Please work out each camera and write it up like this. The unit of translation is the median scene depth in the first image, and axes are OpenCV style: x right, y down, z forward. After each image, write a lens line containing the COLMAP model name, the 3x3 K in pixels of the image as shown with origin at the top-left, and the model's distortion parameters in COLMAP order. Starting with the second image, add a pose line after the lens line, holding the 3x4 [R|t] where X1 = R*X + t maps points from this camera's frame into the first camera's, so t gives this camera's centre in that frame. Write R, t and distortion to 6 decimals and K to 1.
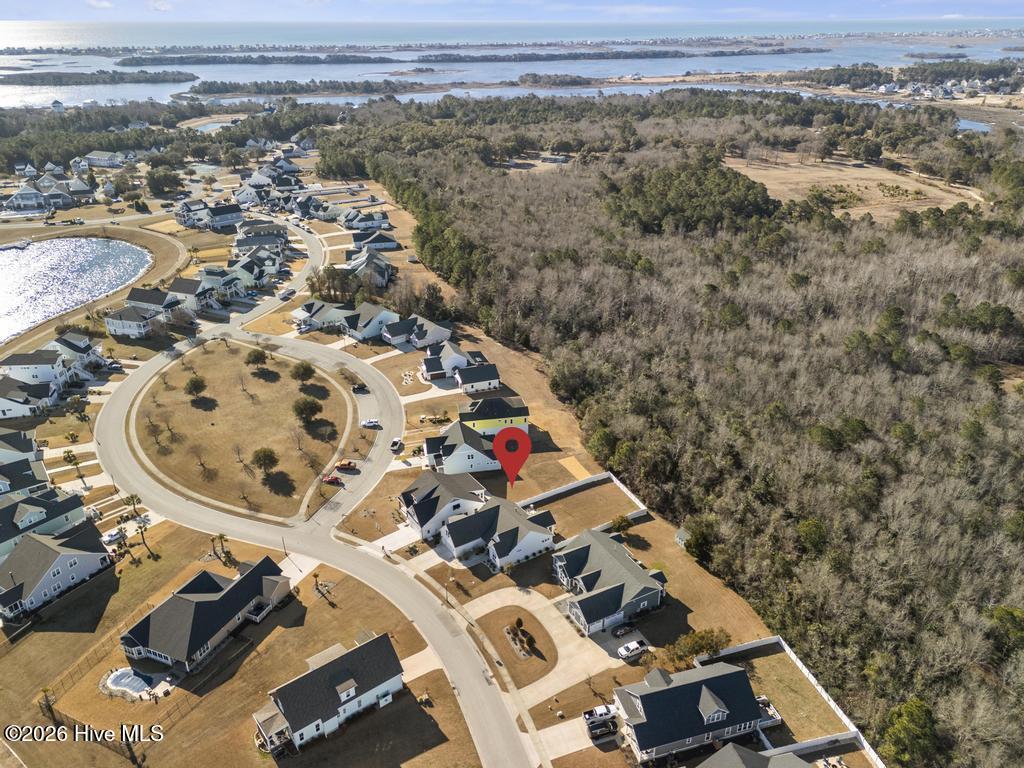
lens RADIAL K [[752.0, 0, 525.9], [0, 752.0, 383.7], [0, 0, 1]] dist [0.060693, -0.049586]
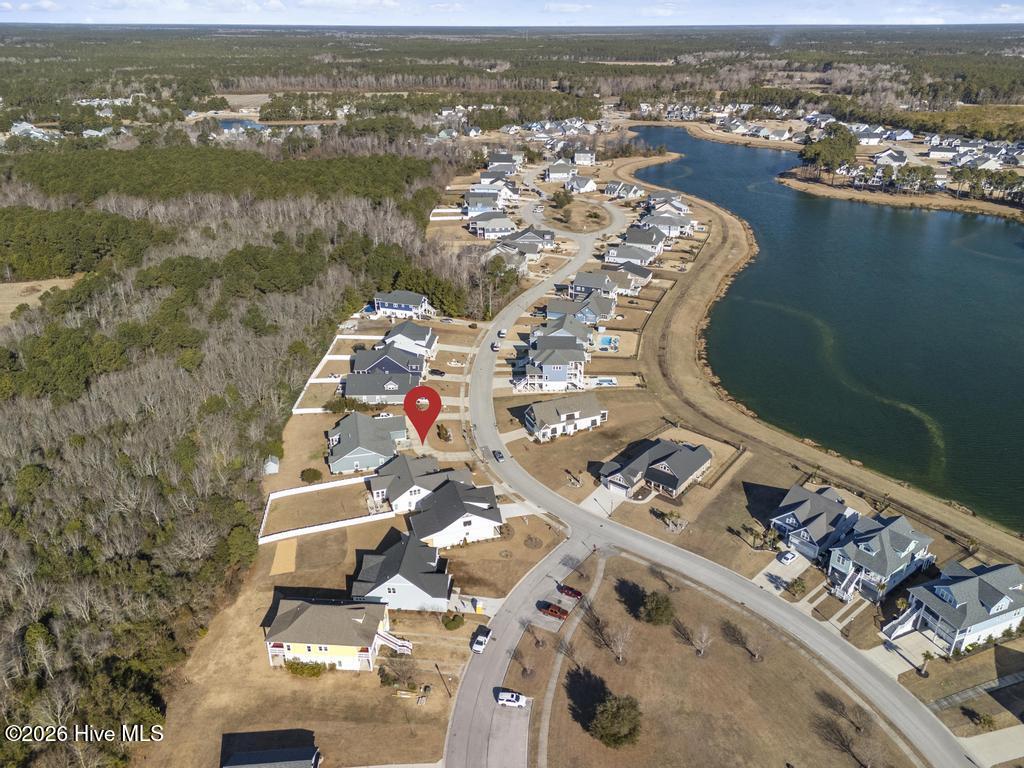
lens RADIAL K [[749.7, 0, 512.0], [0, 749.7, 384.0], [0, 0, 1]] dist [0.074857, -0.072188]
pose [[-0.960766, -0.117062, 0.251446, -0.308378], [0.120915, 0.639110, 0.759551, -0.521791], [-0.249617, 0.760154, -0.599881, 1.102617]]
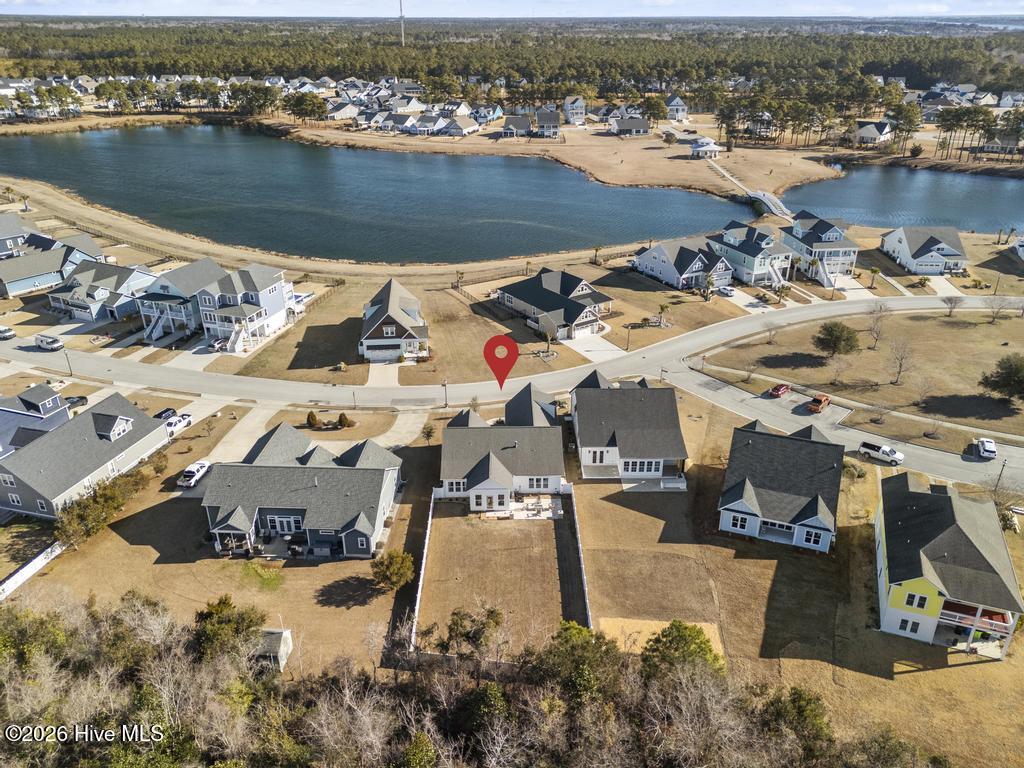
lens RADIAL K [[751.6, 0, 518.7], [0, 751.6, 387.0], [0, 0, 1]] dist [0.066028, -0.063506]
pose [[-0.536519, 0.370533, -0.758191, 0.295154], [-0.362452, 0.710179, 0.603551, -0.153330], [0.762086, 0.598625, -0.246724, 0.820351]]
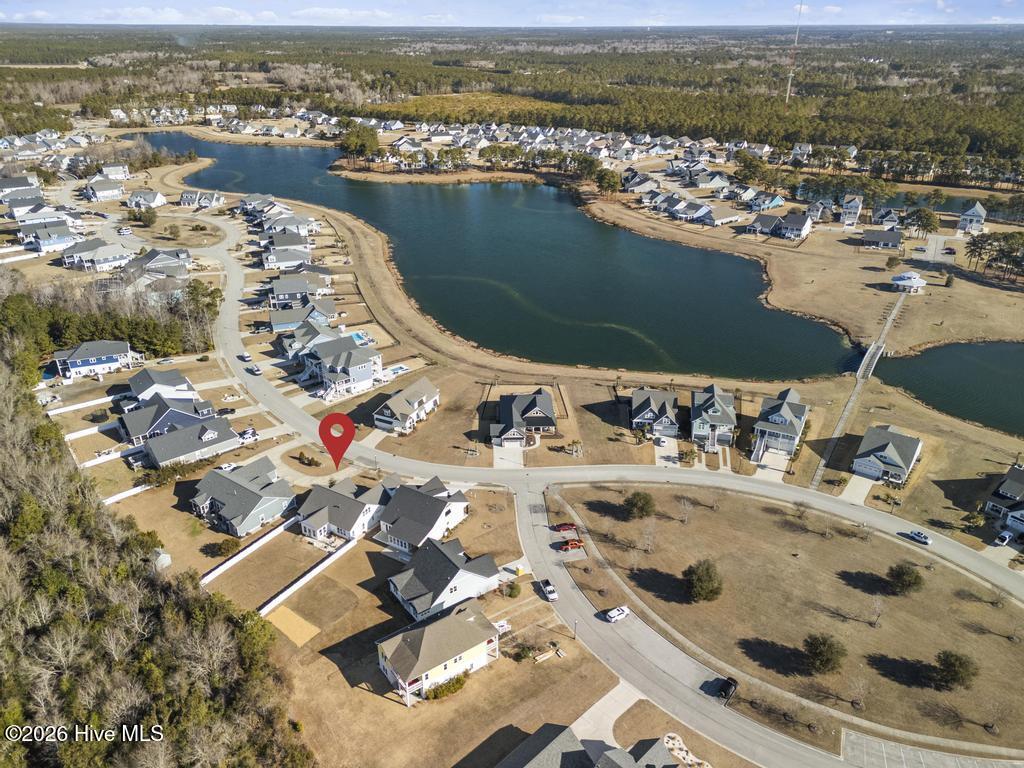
lens RADIAL K [[747.1, 0, 517.6], [0, 747.1, 386.3], [0, 0, 1]] dist [0.074835, -0.069305]
pose [[-0.910373, 0.179466, -0.372846, 0.084687], [-0.176946, 0.645668, 0.742834, -0.531816], [0.374048, 0.742229, -0.556043, 1.124273]]
